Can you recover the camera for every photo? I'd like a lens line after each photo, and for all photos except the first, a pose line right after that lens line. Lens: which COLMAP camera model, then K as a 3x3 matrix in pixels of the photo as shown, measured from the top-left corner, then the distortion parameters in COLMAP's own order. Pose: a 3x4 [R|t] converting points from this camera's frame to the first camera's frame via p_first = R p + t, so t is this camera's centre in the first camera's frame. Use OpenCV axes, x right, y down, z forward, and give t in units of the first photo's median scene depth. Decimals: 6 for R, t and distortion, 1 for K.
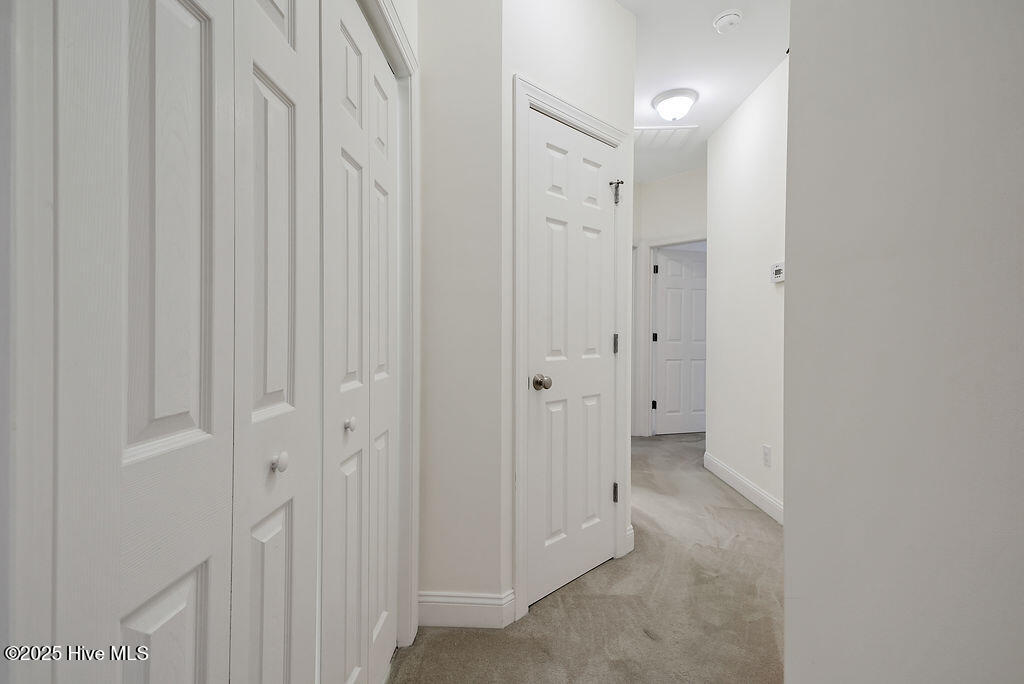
lens RADIAL K [[449.7, 0, 509.4], [0, 449.7, 334.9], [0, 0, 1]] dist [0.017015, -0.002243]
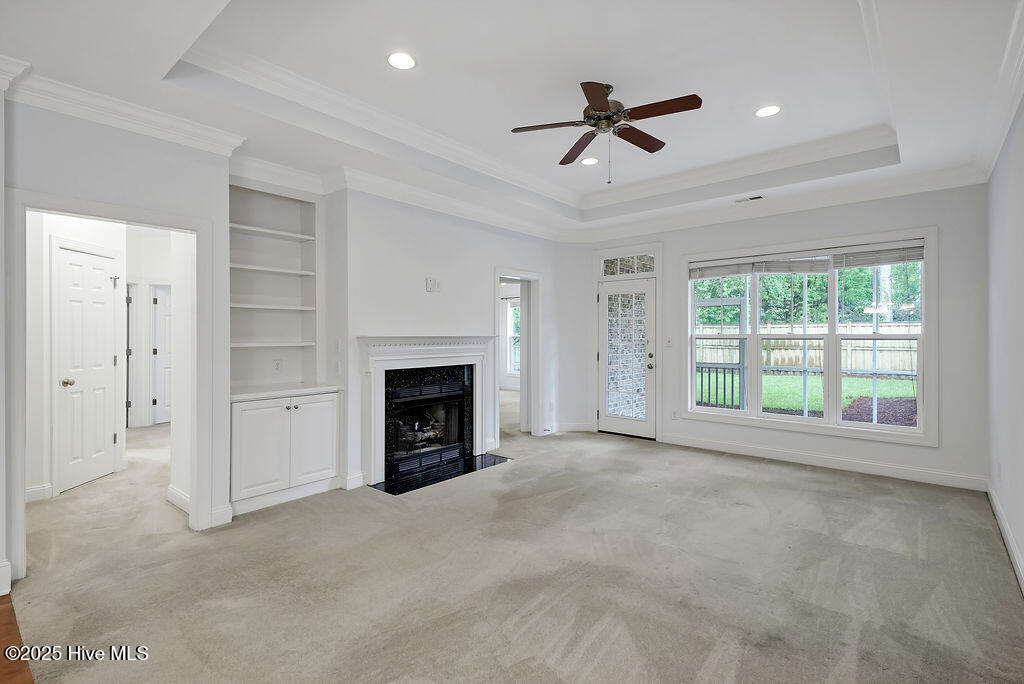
lens RADIAL K [[493.3, 0, 509.2], [0, 493.3, 336.8], [0, 0, 1]] dist [0.025687, -0.001582]
pose [[0.628203, -0.005004, 0.778033, -0.420314], [0.006299, 0.999979, 0.001345, -0.086458], [-0.778024, 0.004056, 0.628222, -1.879186]]
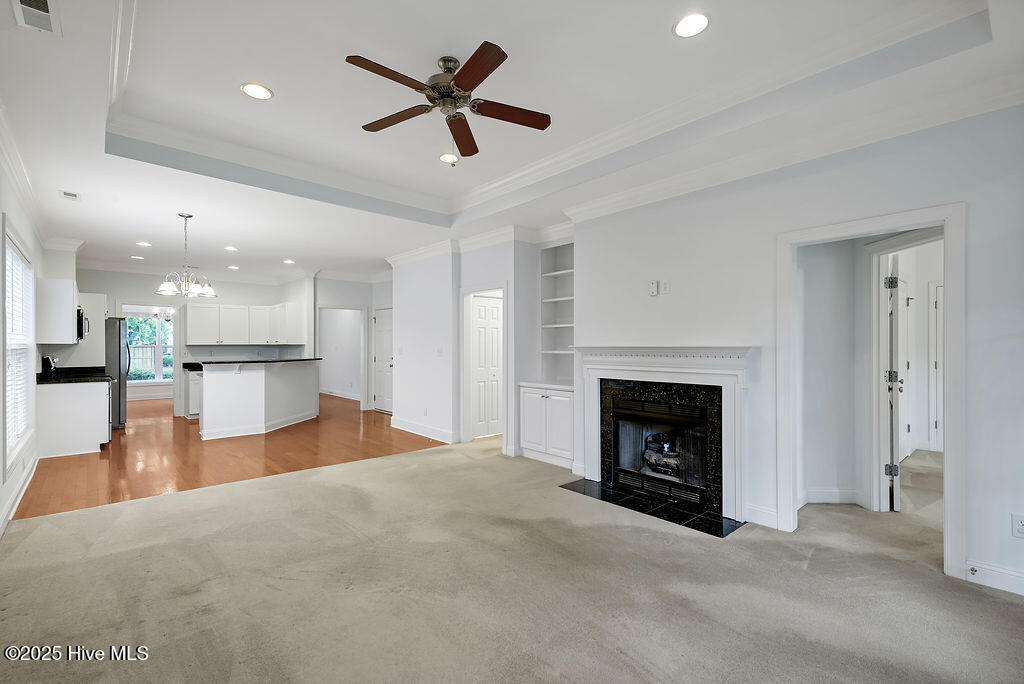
lens RADIAL K [[449.7, 0, 501.5], [0, 449.7, 348.9], [0, 0, 1]] dist [0.017015, -0.002243]
pose [[0.676781, 0.003645, -0.736175, 2.342119], [-0.002804, 0.999993, 0.002373, -0.081981], [0.736179, 0.000458, 0.676787, -1.856229]]
